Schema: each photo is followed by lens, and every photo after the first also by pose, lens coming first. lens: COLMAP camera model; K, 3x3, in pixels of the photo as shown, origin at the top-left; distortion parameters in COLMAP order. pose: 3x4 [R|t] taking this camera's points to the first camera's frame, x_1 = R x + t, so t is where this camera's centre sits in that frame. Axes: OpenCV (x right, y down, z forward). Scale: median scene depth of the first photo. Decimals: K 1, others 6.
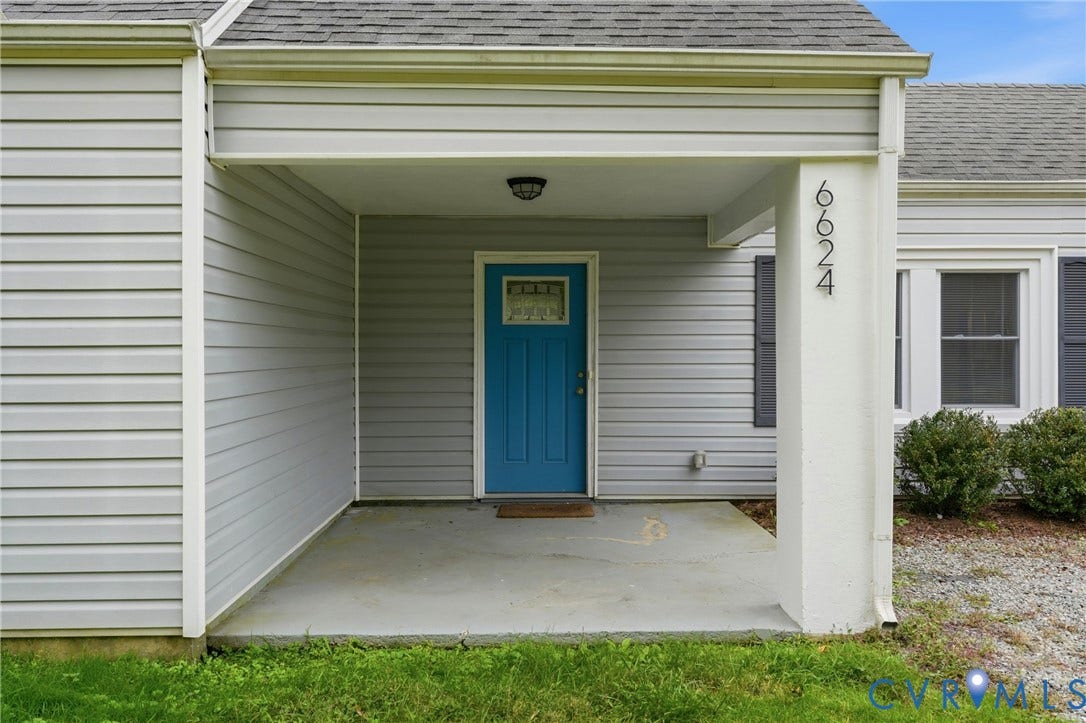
lens RADIAL K [[872.5, 0, 543.0], [0, 872.5, 358.7], [0, 0, 1]] dist [0.003830, -0.001599]
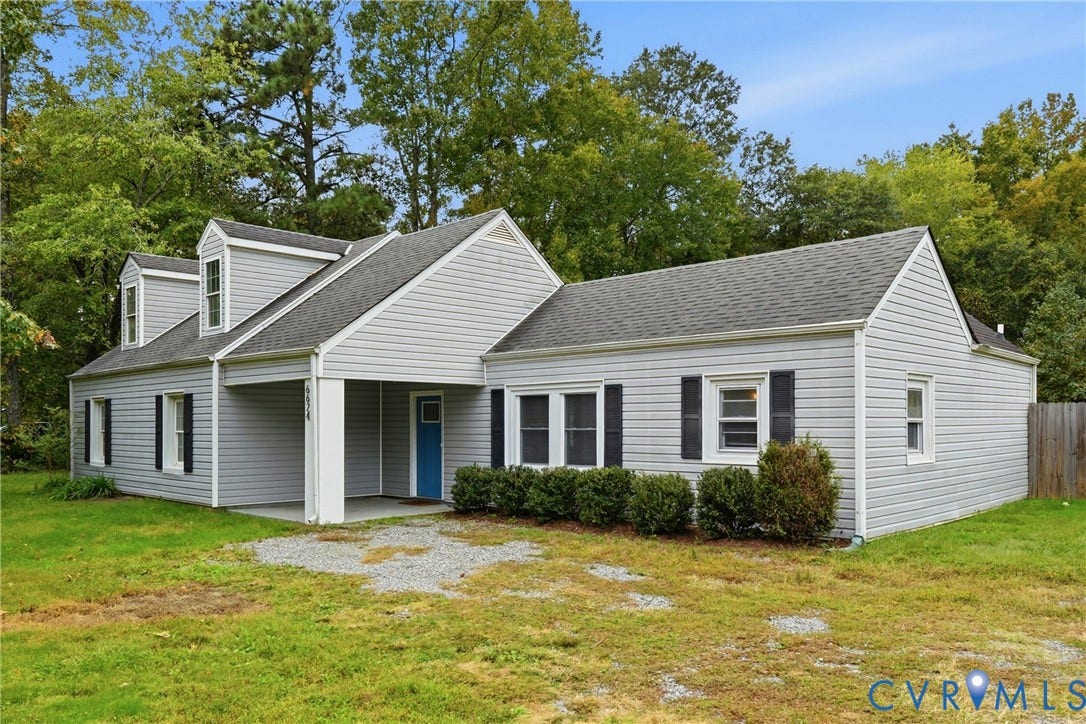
lens RADIAL K [[814.4, 0, 540.0], [0, 814.4, 420.0], [0, 0, 1]] dist [-0.002020, -0.002175]
pose [[0.700356, -0.003829, -0.713783, 1.947637], [-0.006247, 0.999914, -0.011494, -0.026921], [0.713766, 0.012509, 0.700272, -0.320559]]
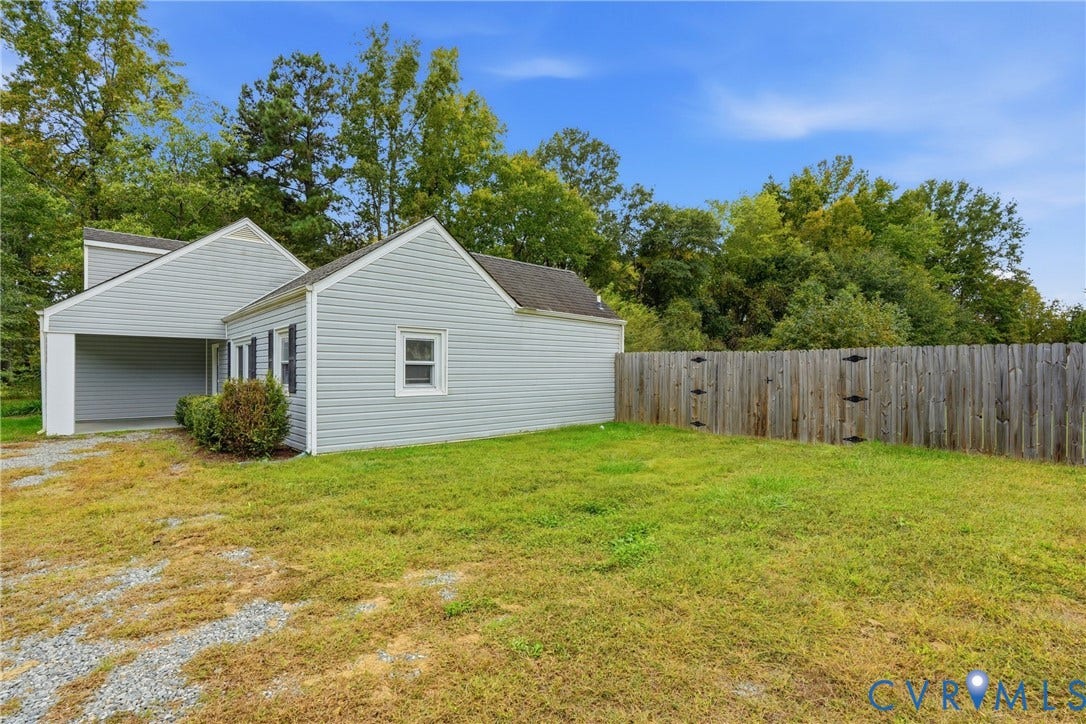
lens RADIAL K [[496.6, 0, 544.9], [0, 496.6, 368.0], [0, 0, 1]] dist [-0.007252, -0.000515]
pose [[0.654083, -0.003327, -0.756416, 2.543272], [-0.011952, 0.999820, -0.014733, -0.020714], [0.756329, 0.018677, 0.653925, 0.808503]]
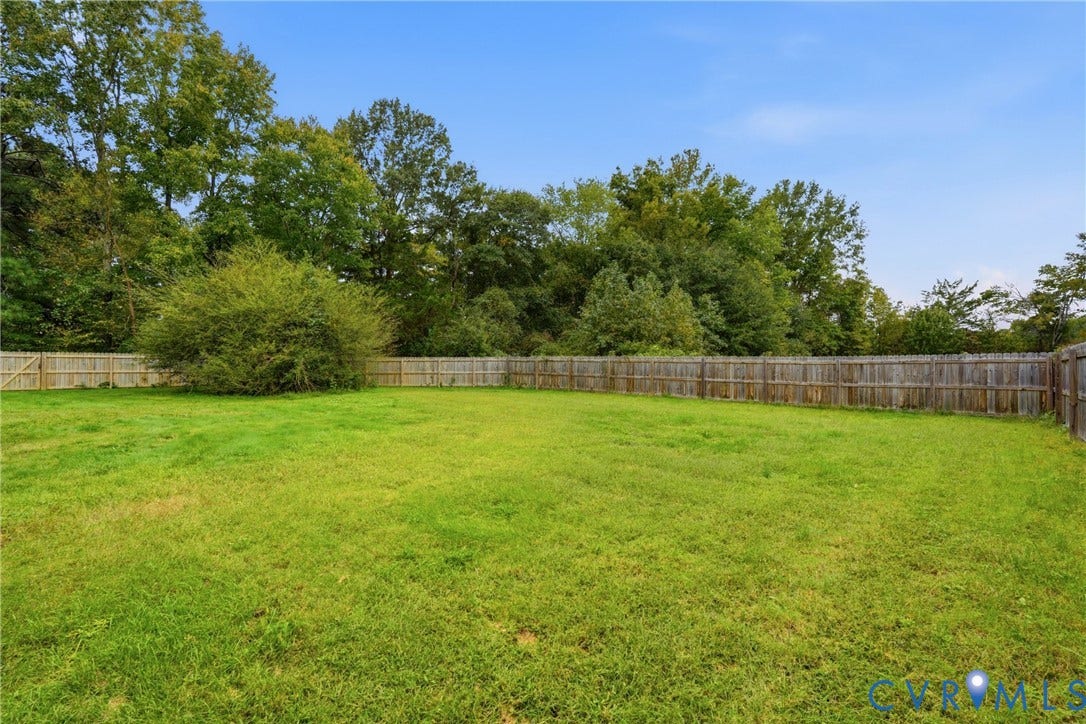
lens RADIAL K [[479.1, 0, 543.2], [0, 479.1, 360.9], [0, 0, 1]] dist [-0.013149, 0.000350]
pose [[0.725969, 0.008731, -0.687672, 3.210225], [-0.024176, 0.999625, -0.012831, -0.073186], [0.687302, 0.025940, 0.725908, 2.490459]]
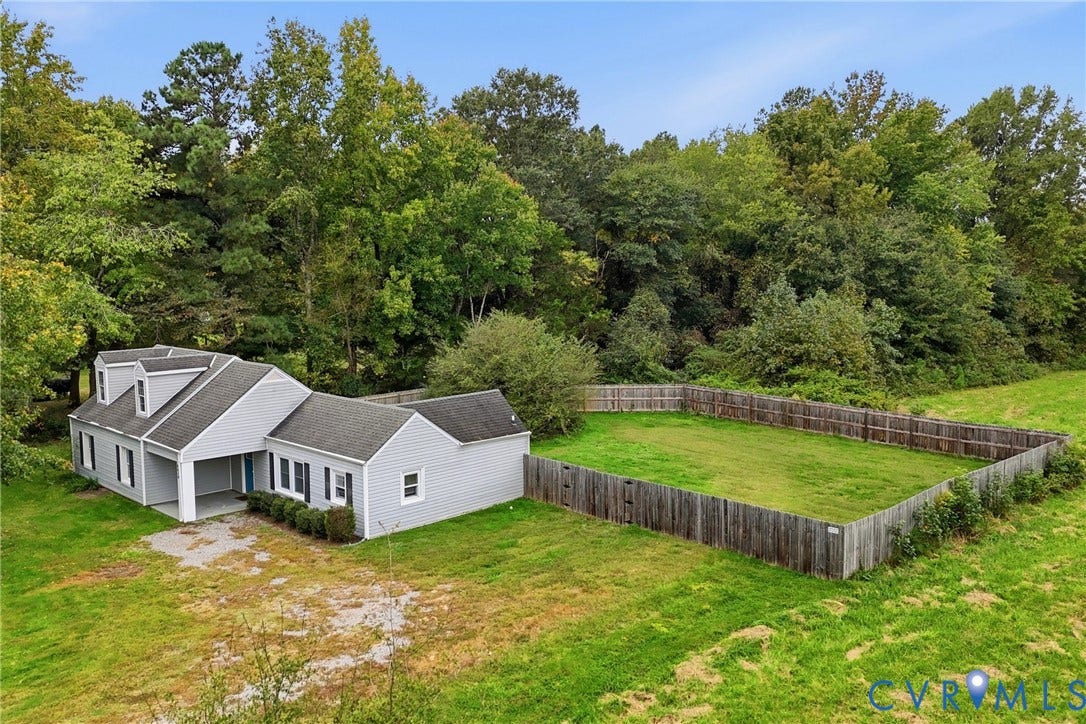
lens RADIAL K [[891.1, 0, 541.0], [0, 891.1, 351.9], [0, 0, 1]] dist [0.057456, -0.006090]
pose [[0.684456, 0.070253, -0.725661, 5.203368], [-0.001496, 0.995480, 0.094963, -1.232776], [0.729052, -0.063913, 0.681467, -1.282911]]
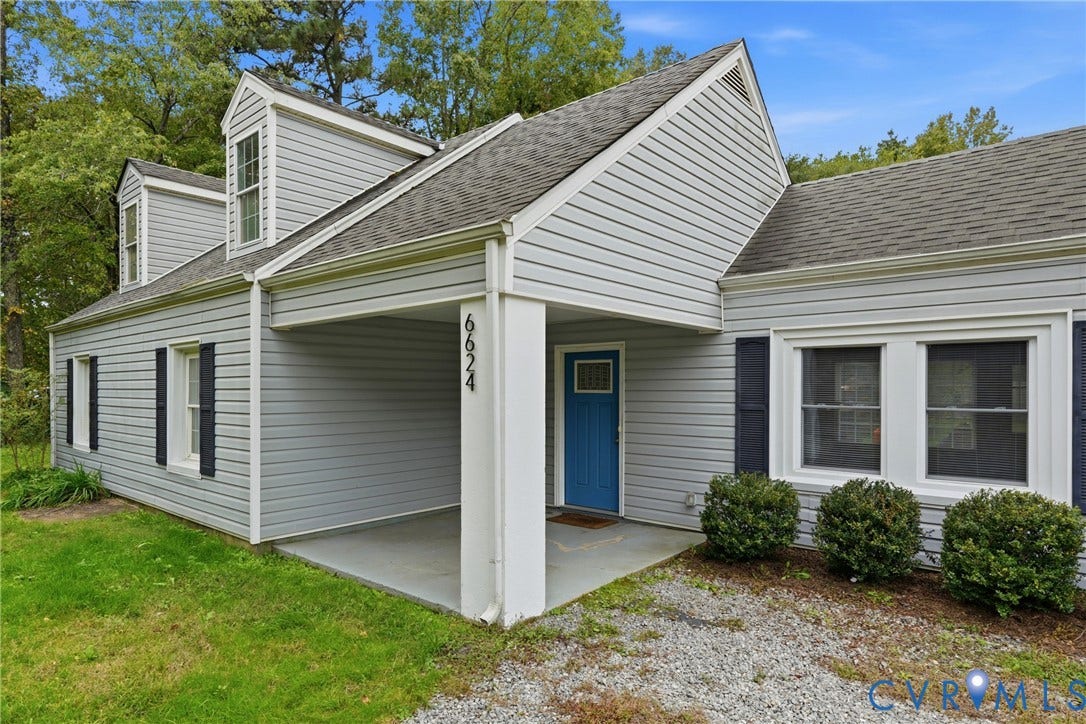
lens RADIAL K [[618.3, 0, 516.4], [0, 618.3, 390.8], [0, 0, 1]] dist [-0.006163, -0.000855]
pose [[0.731928, 0.004800, -0.681365, 0.690710], [-0.009716, 0.999947, -0.003394, -0.043790], [0.681313, 0.009104, 0.731936, 0.178209]]
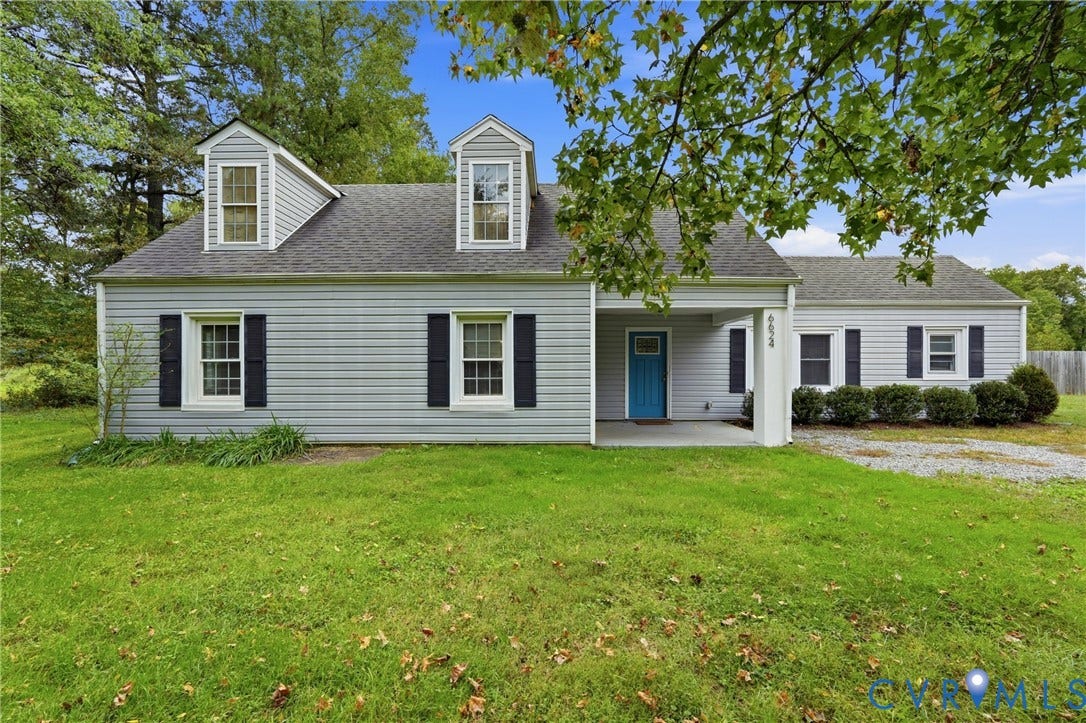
lens RADIAL K [[496.6, 0, 544.9], [0, 496.6, 367.5], [0, 0, 1]] dist [-0.007252, -0.000515]
pose [[0.999586, 0.002271, -0.028679, -0.317771], [-0.002433, 0.999981, -0.005618, 0.012090], [0.028666, 0.005685, 0.999573, -0.603804]]
